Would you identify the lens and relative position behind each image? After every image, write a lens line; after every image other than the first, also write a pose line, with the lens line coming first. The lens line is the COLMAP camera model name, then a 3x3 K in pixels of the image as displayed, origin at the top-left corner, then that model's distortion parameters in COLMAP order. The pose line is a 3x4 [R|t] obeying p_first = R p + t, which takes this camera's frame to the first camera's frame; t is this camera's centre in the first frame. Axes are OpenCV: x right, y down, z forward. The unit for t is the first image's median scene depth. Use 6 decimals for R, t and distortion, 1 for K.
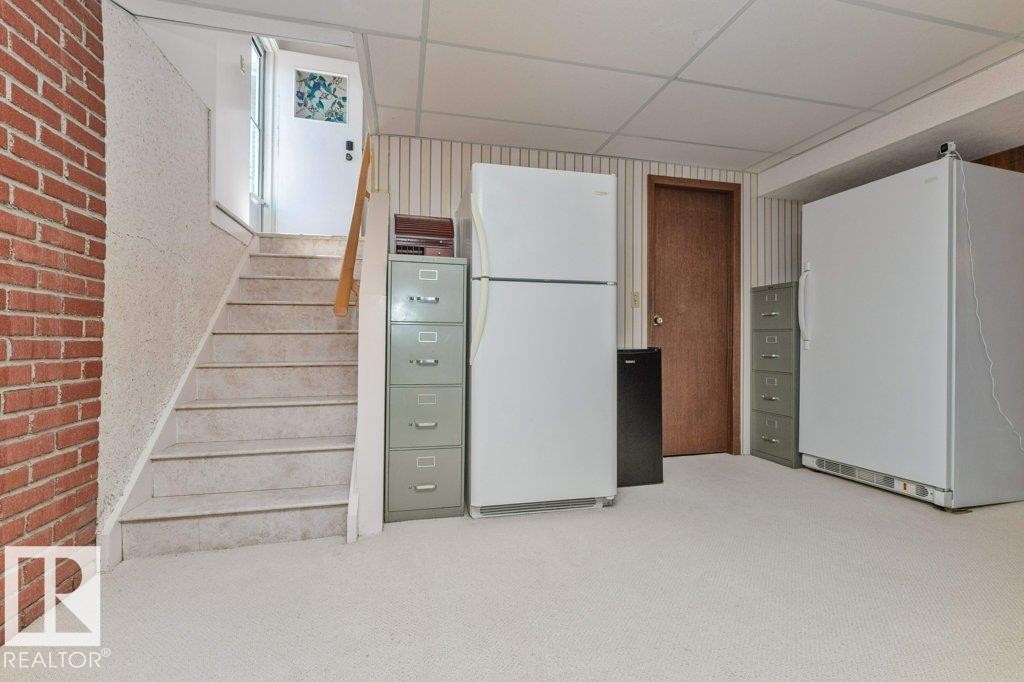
lens RADIAL K [[438.9, 0, 511.9], [0, 438.9, 340.1], [0, 0, 1]] dist [0.000496, 0.000013]
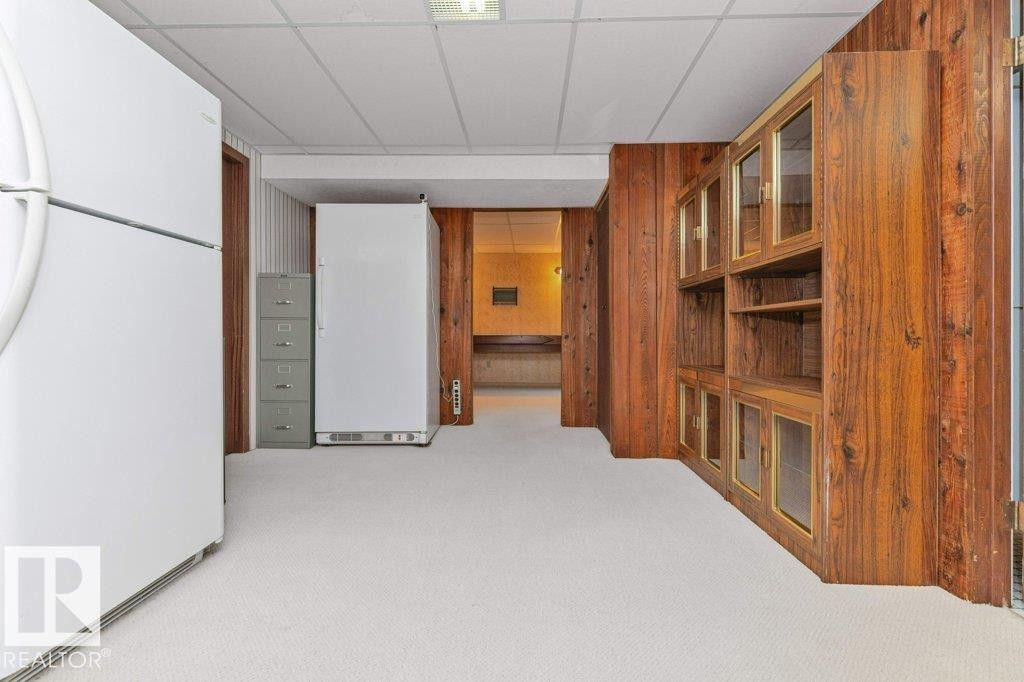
lens RADIAL K [[438.9, 0, 513.4], [0, 438.9, 335.6], [0, 0, 1]] dist [0.000496, 0.000013]
pose [[0.272099, -0.005628, 0.962253, -0.295782], [-0.009659, 0.999917, 0.008579, 0.004399], [-0.962221, -0.011628, 0.272022, 0.283265]]
